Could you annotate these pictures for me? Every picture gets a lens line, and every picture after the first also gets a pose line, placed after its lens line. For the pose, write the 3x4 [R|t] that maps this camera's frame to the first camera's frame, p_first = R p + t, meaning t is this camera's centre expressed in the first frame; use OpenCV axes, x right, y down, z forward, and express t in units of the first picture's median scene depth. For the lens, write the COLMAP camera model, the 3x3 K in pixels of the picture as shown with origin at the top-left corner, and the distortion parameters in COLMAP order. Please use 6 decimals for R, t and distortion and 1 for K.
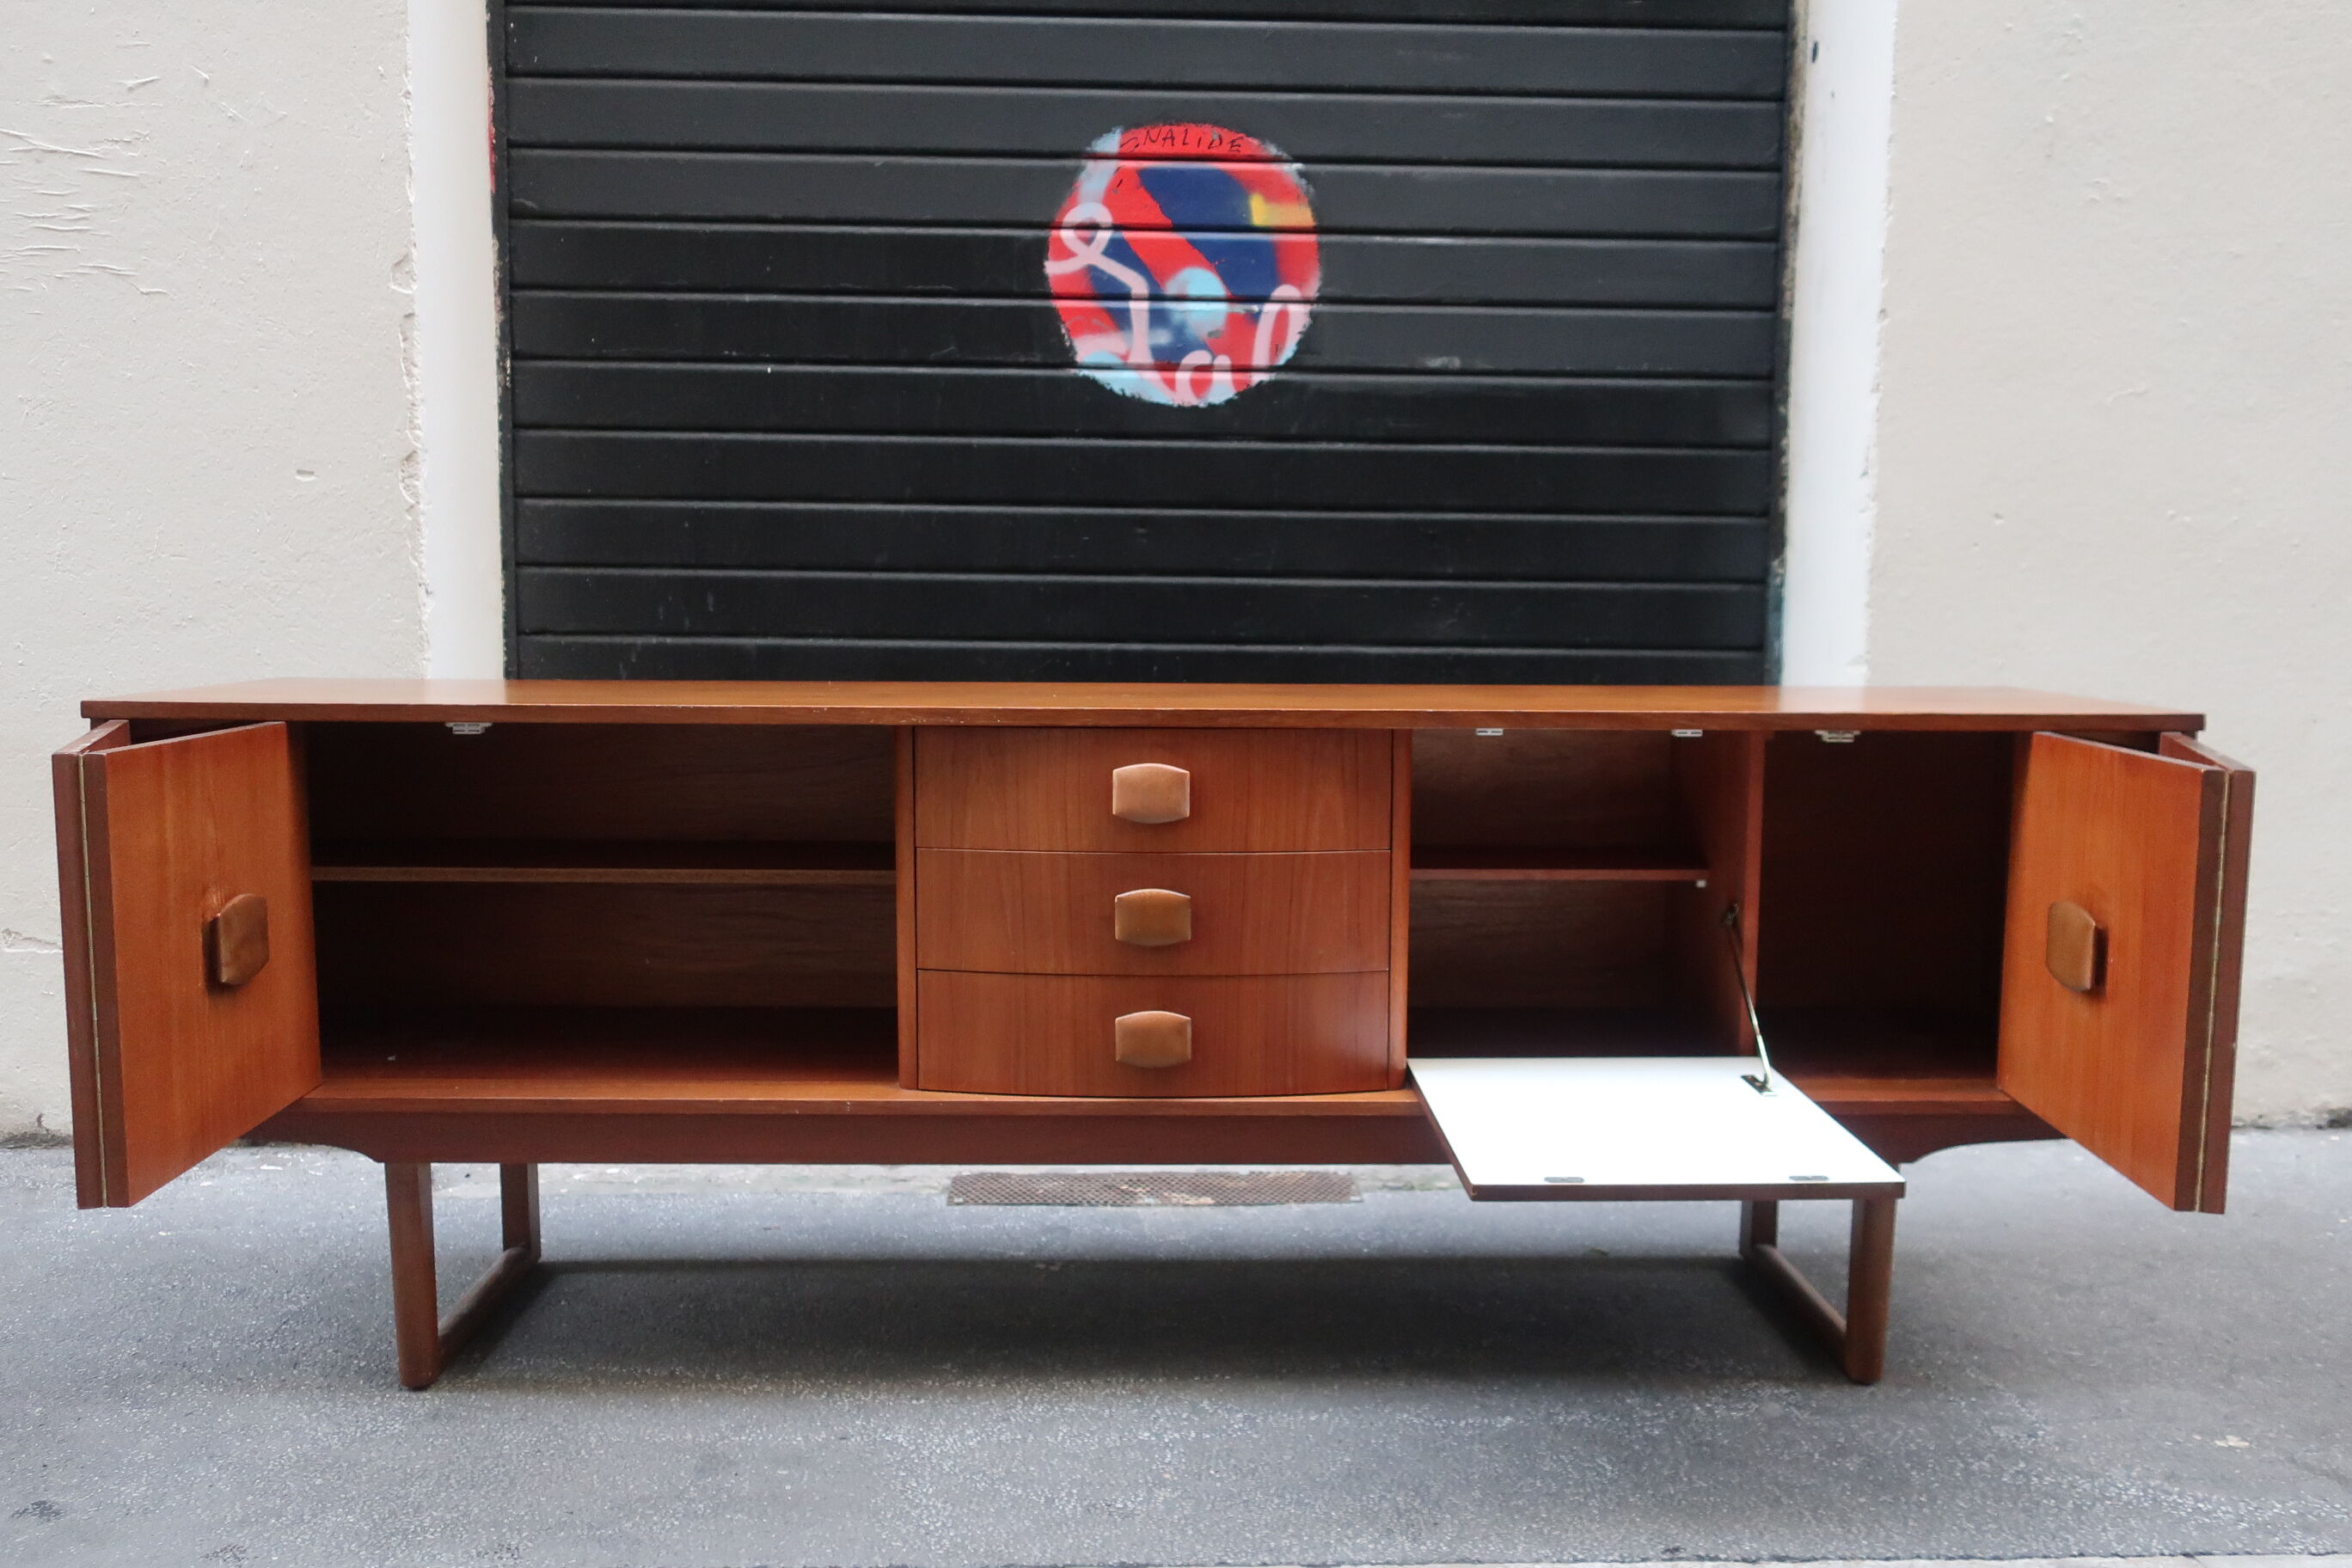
lens RADIAL K [[1855.7, 0, 1166.8], [0, 1855.7, 794.5], [0, 0, 1]] dist [-0.002671, 0.004965]
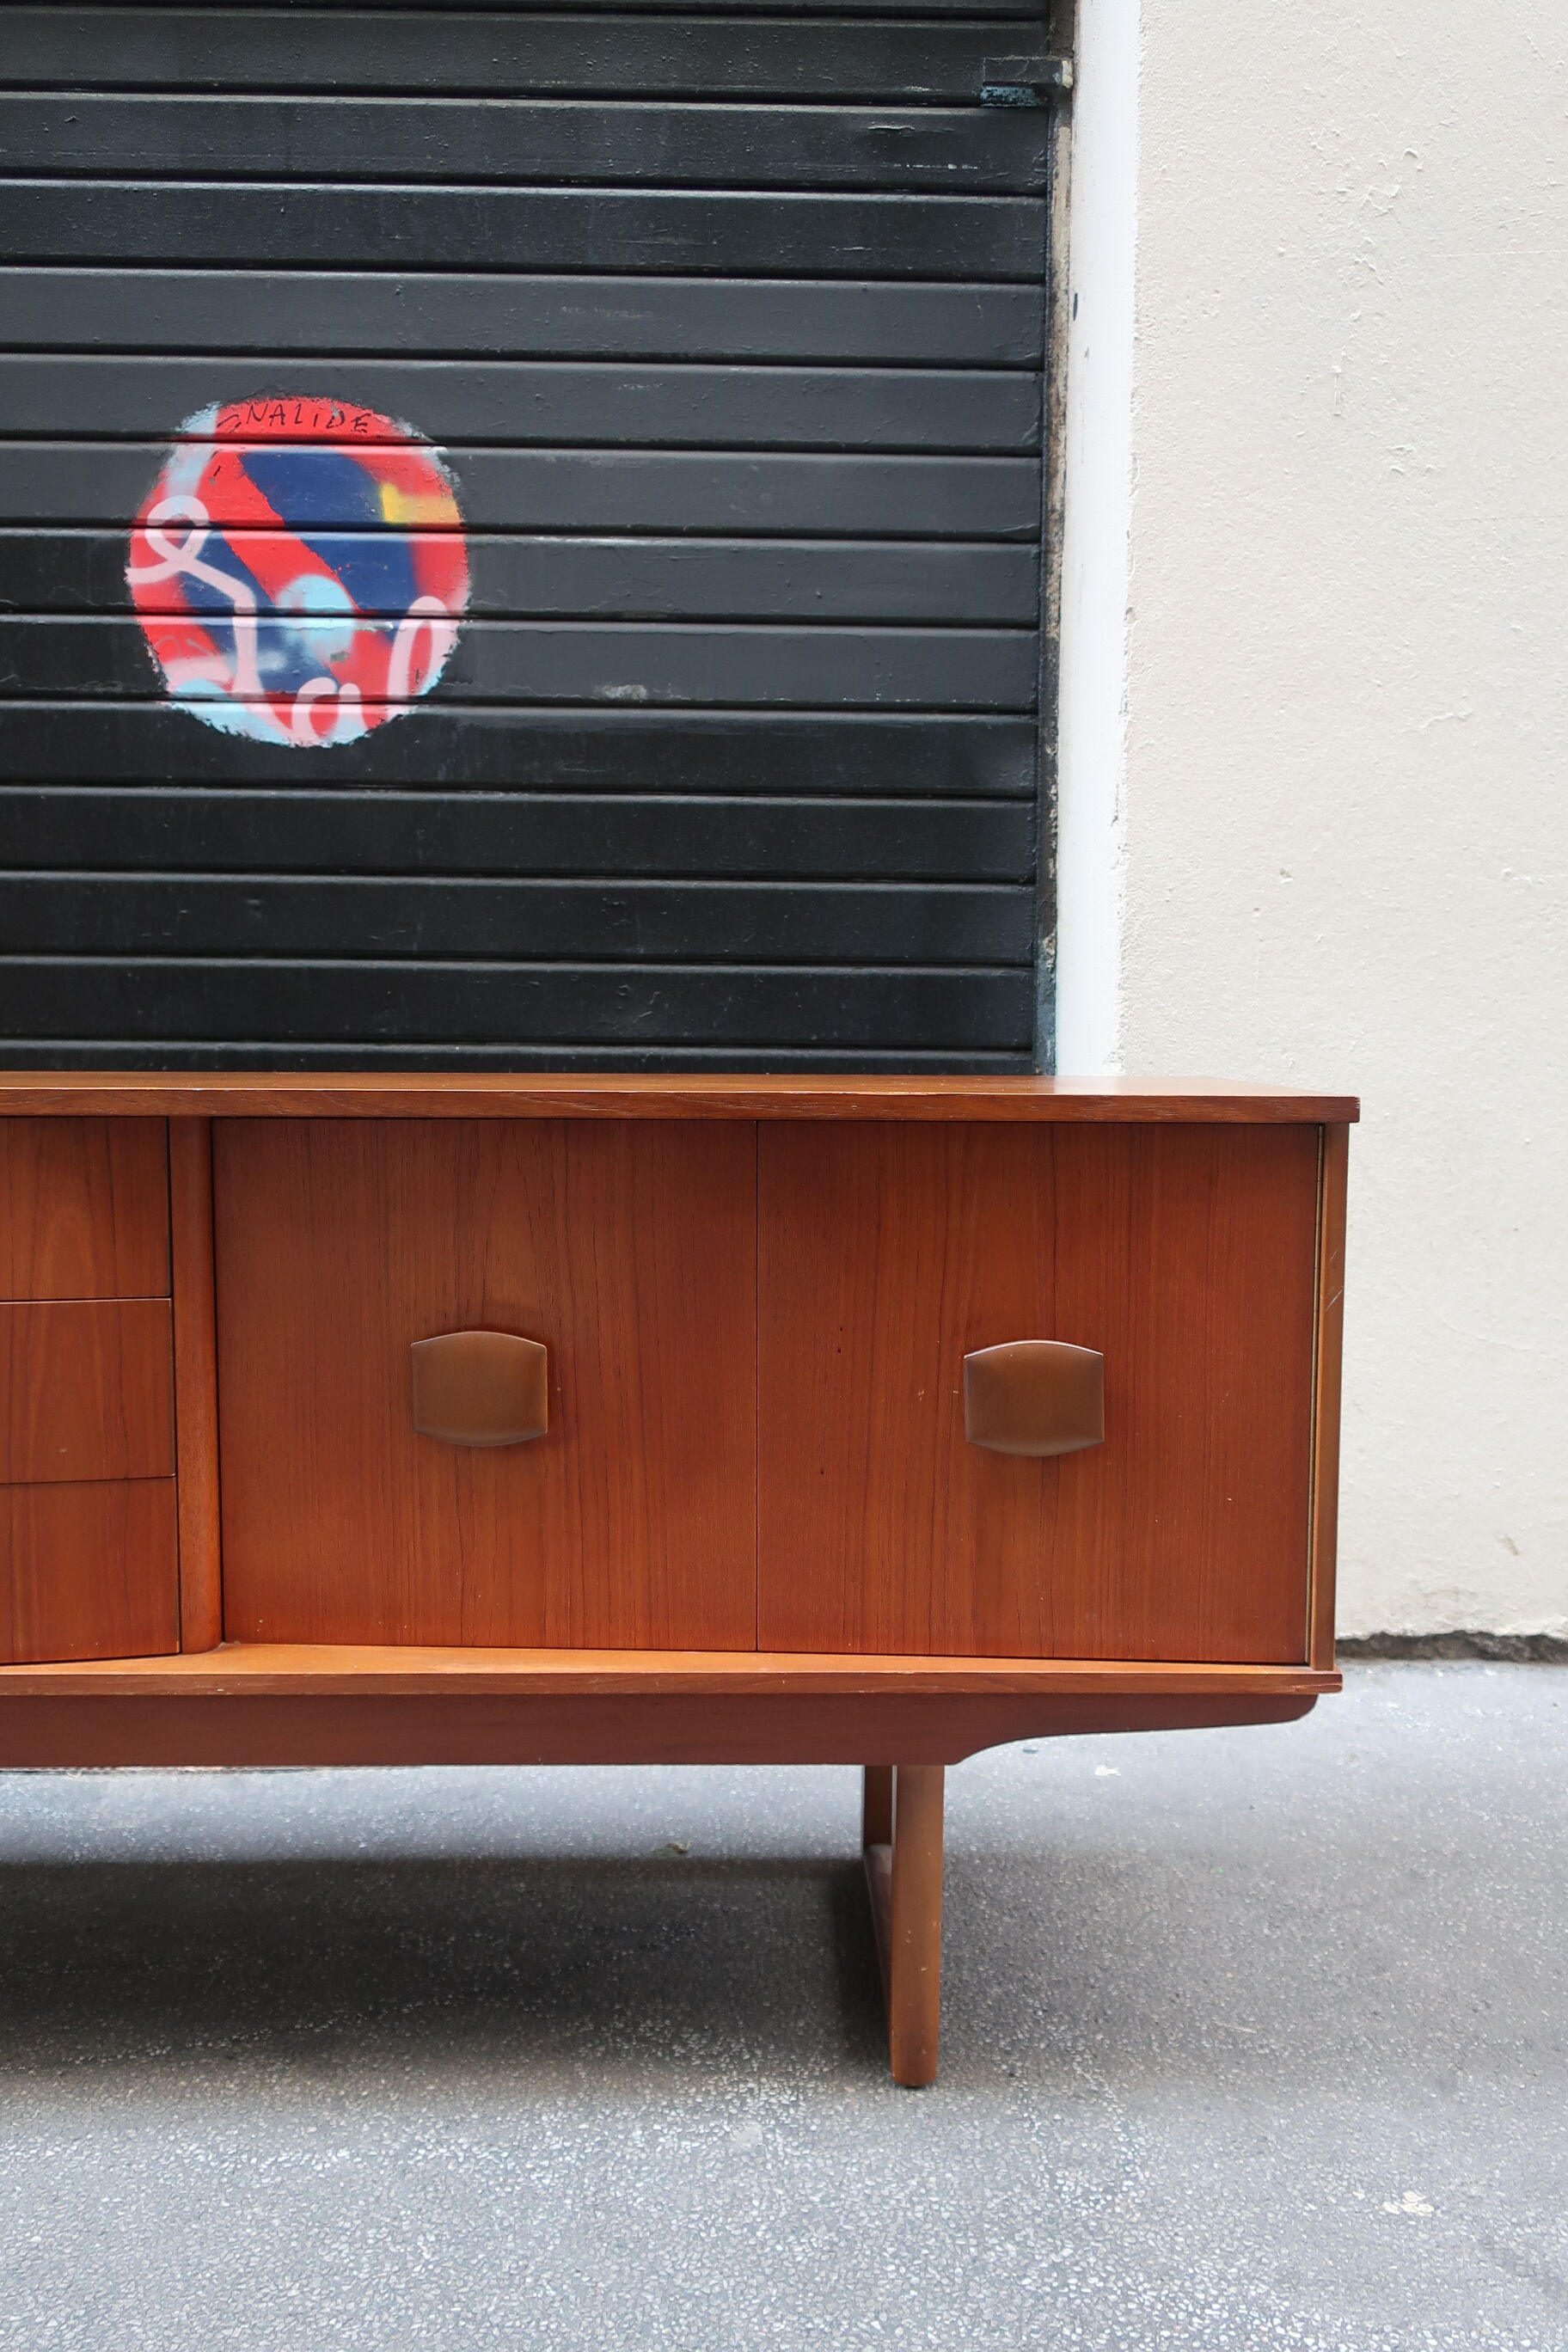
lens RADIAL K [[1855.7, 0, 782.0], [0, 1855.7, 1176.3], [0, 0, 1]] dist [-0.002671, 0.004965]
pose [[0.999983, 0.000614, -0.005810, 0.226342], [-0.000826, 0.999335, -0.036443, 0.005886], [0.005784, 0.036448, 0.999319, 0.209225]]
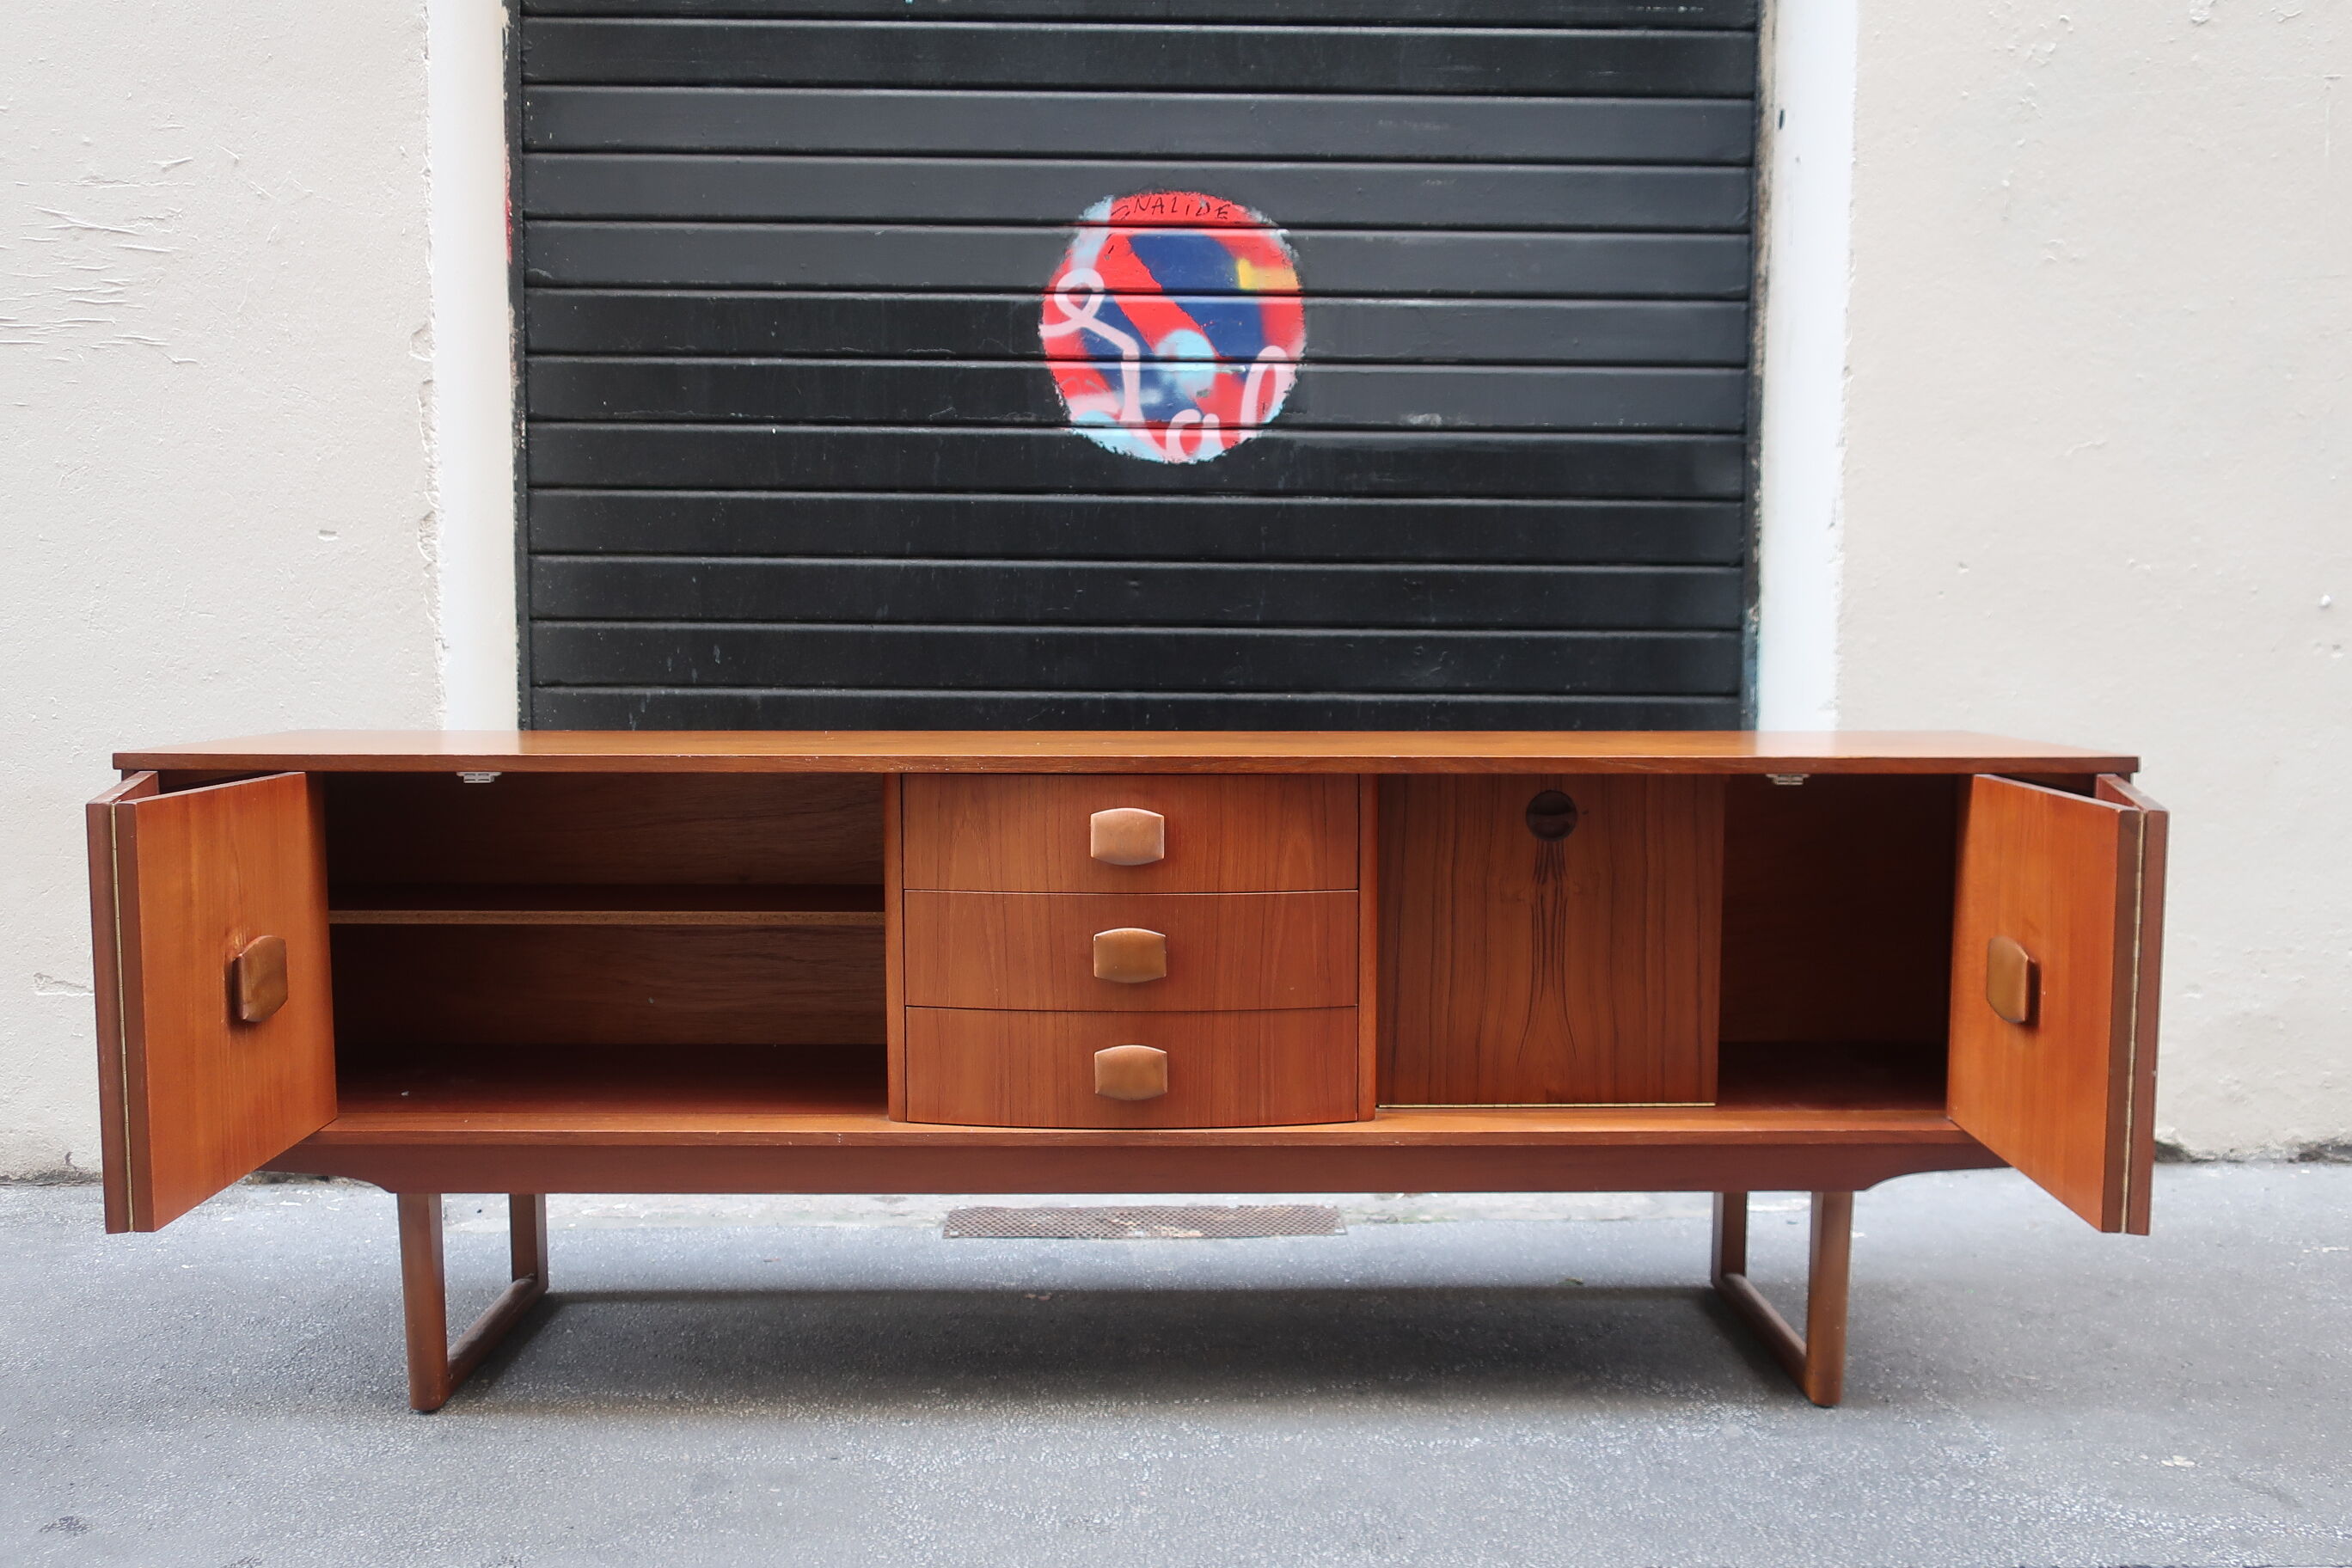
lens RADIAL K [[1855.7, 0, 1166.0], [0, 1855.7, 794.9], [0, 0, 1]] dist [-0.002671, 0.004965]
pose [[0.999929, -0.004260, -0.011109, 0.015751], [0.003986, 0.999690, -0.024590, 0.001013], [0.011211, 0.024544, 0.999636, -0.029603]]
